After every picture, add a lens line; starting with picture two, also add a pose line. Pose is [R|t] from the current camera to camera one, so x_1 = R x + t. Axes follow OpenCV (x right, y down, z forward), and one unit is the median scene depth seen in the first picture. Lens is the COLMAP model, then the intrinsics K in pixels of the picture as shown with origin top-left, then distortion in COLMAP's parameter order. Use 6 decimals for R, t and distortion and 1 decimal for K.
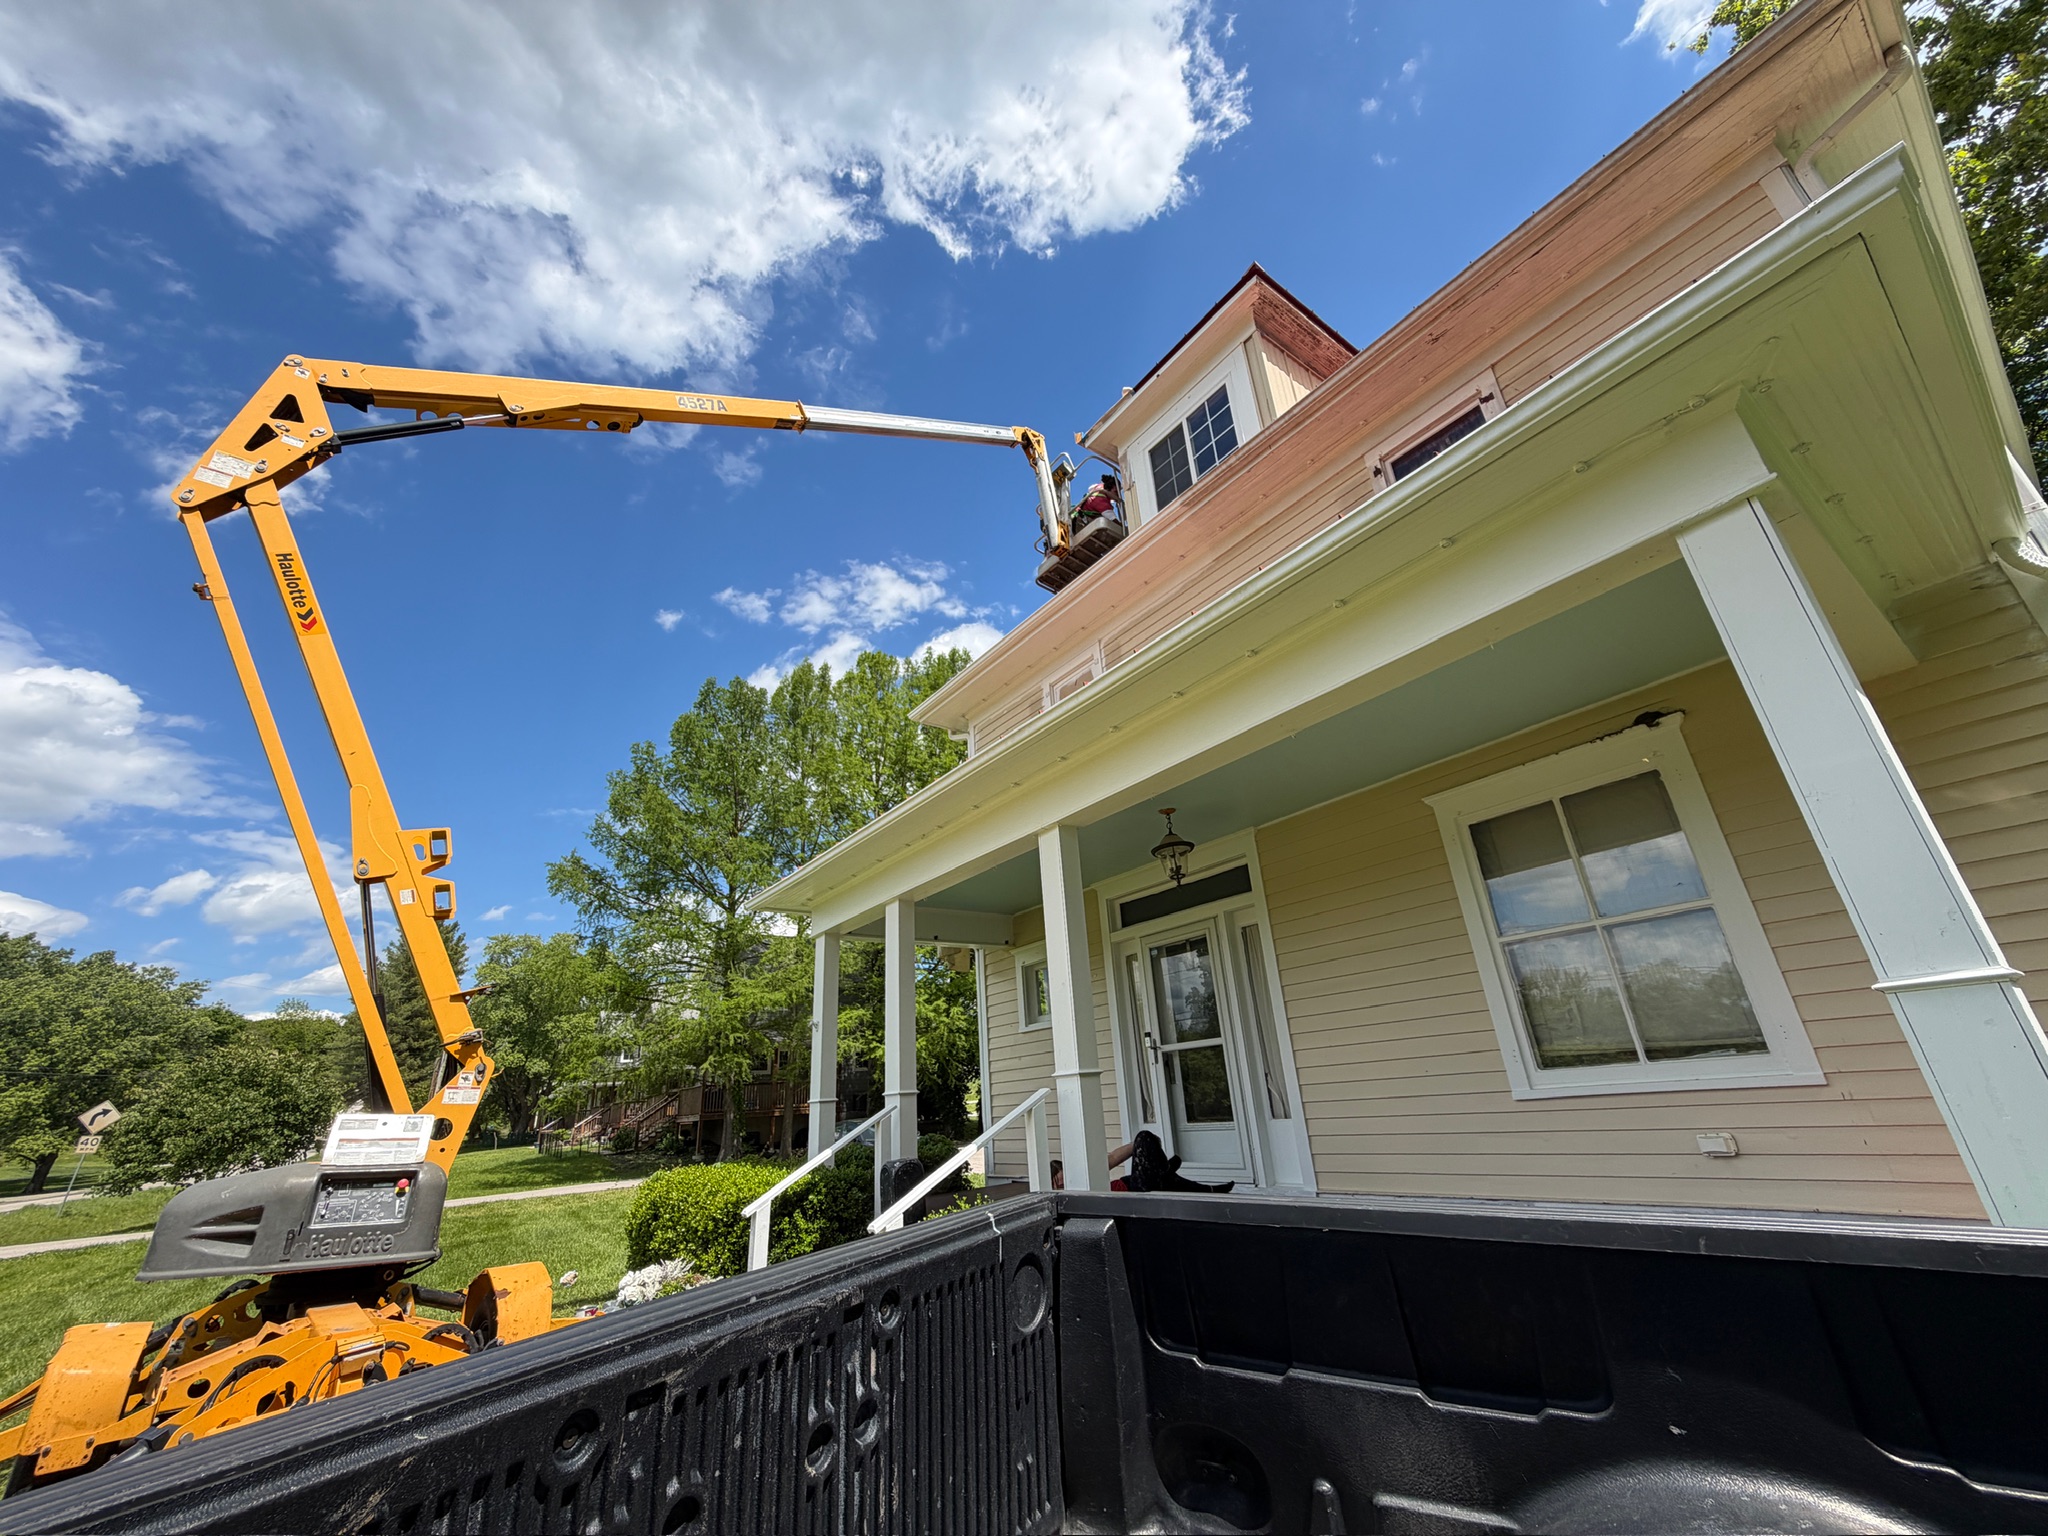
lens RADIAL K [[810.8, 0, 1024.0], [0, 810.8, 768.0], [0, 0, 1]] dist [0.002006, 0.000081]
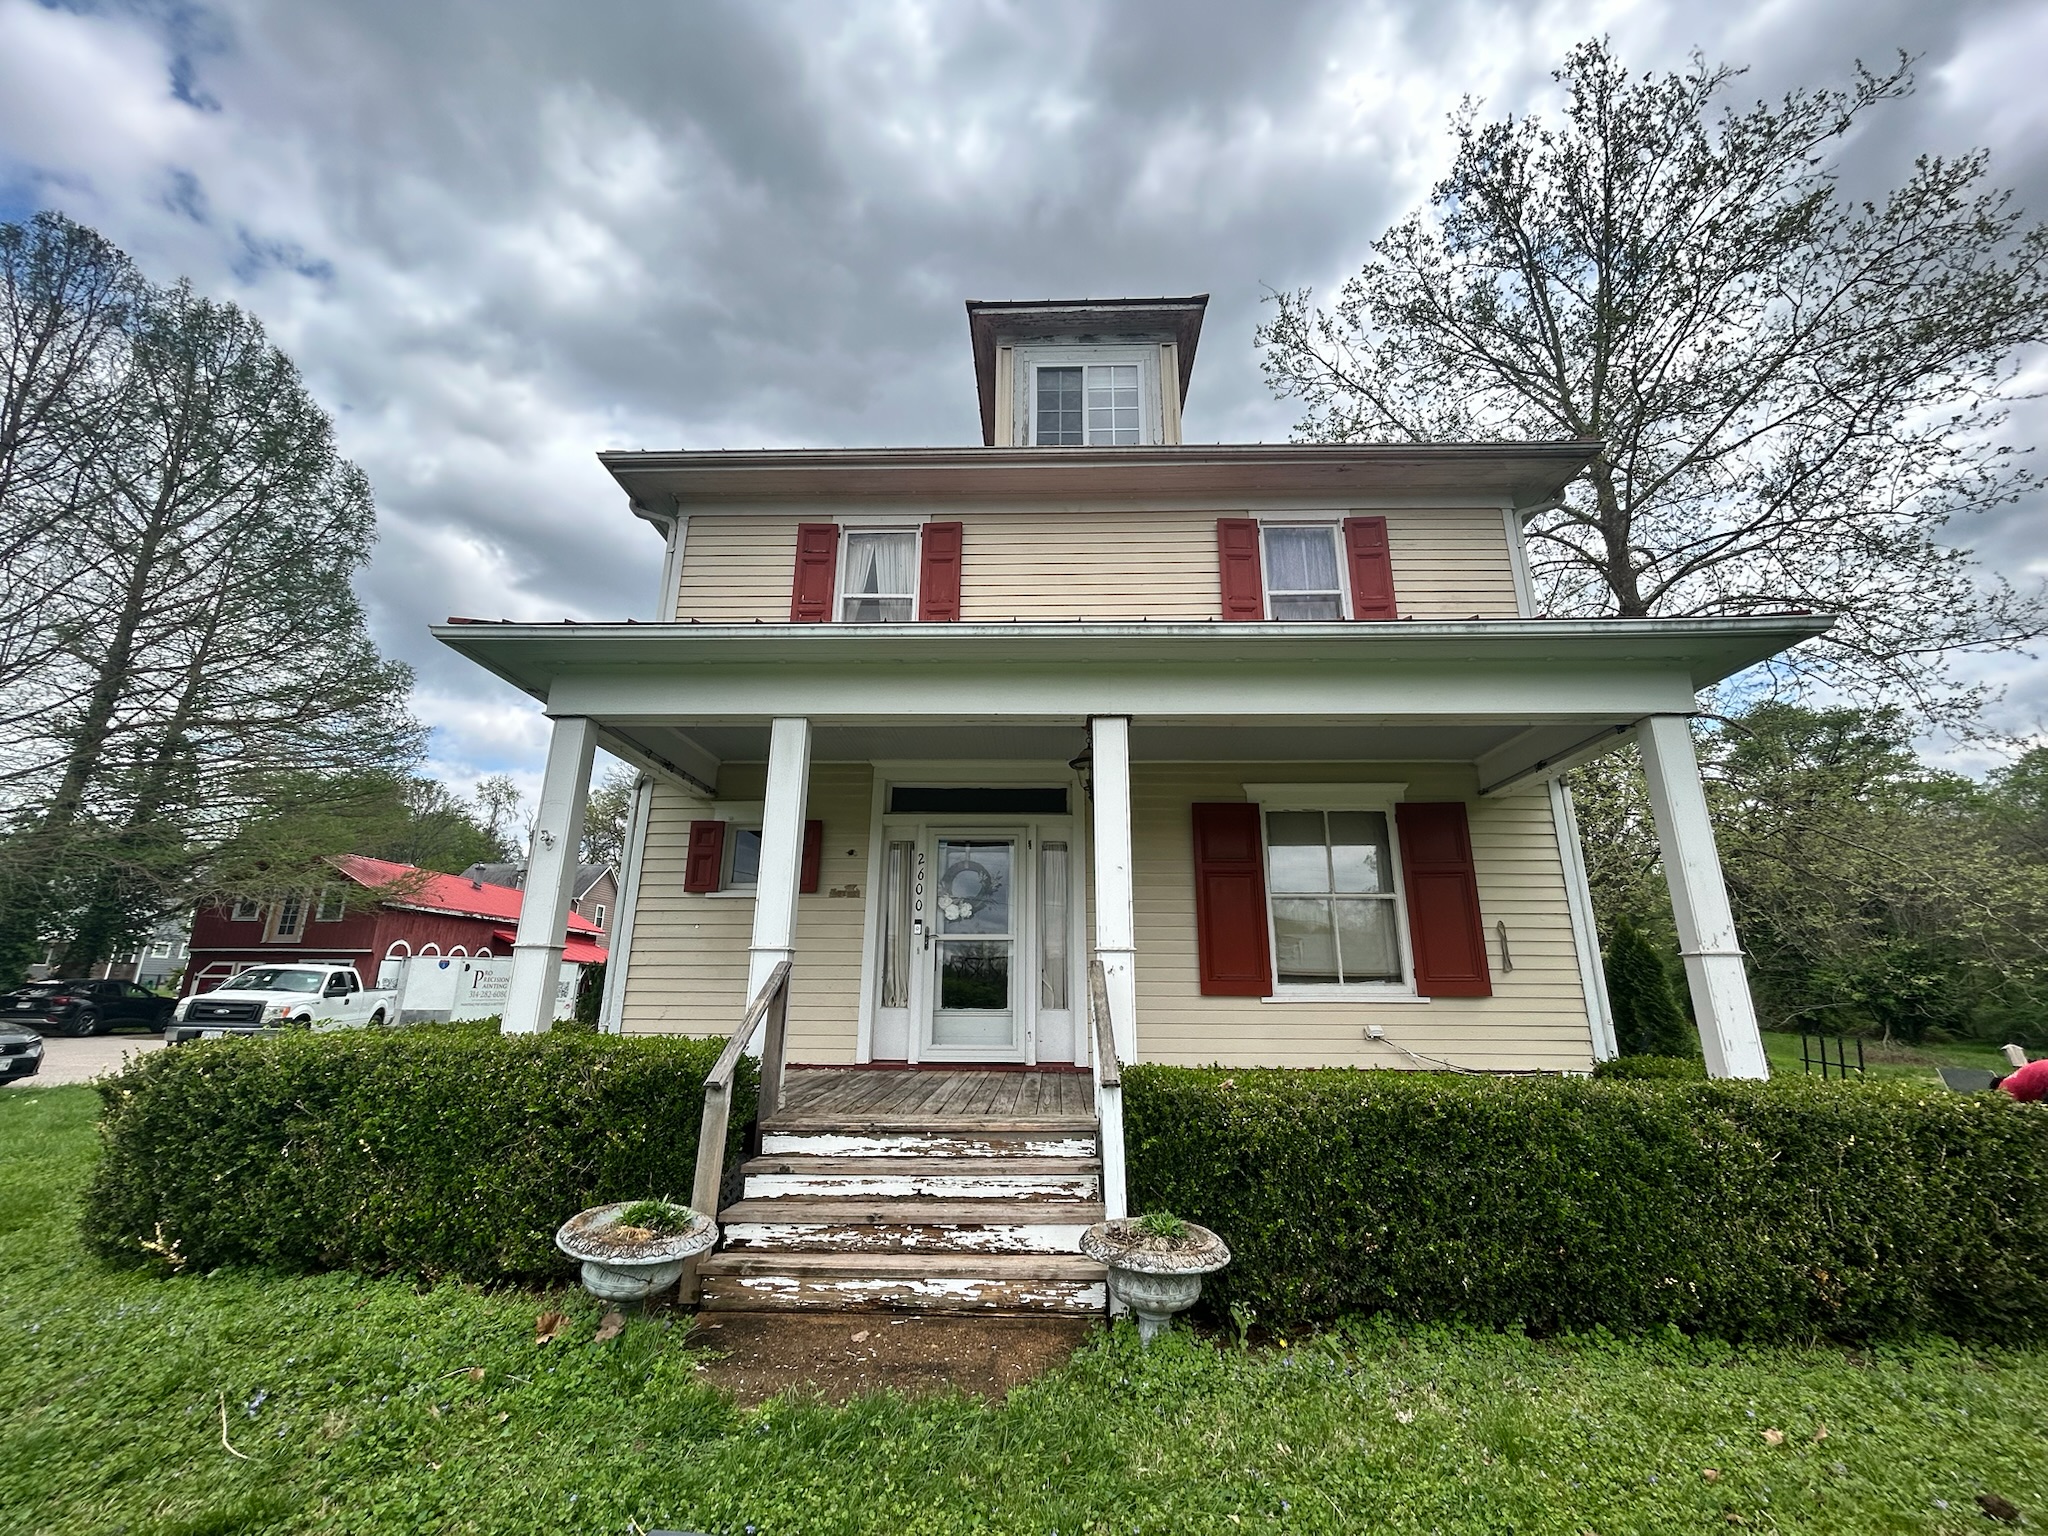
lens RADIAL K [[830.1, 0, 1030.5], [0, 830.1, 762.8], [0, 0, 1]] dist [0.000790, 0.000930]
pose [[0.608271, 0.279188, 0.743008, -0.792752], [-0.346070, 0.935720, -0.068287, 0.234319], [-0.714312, -0.215596, 0.665790, 0.372766]]
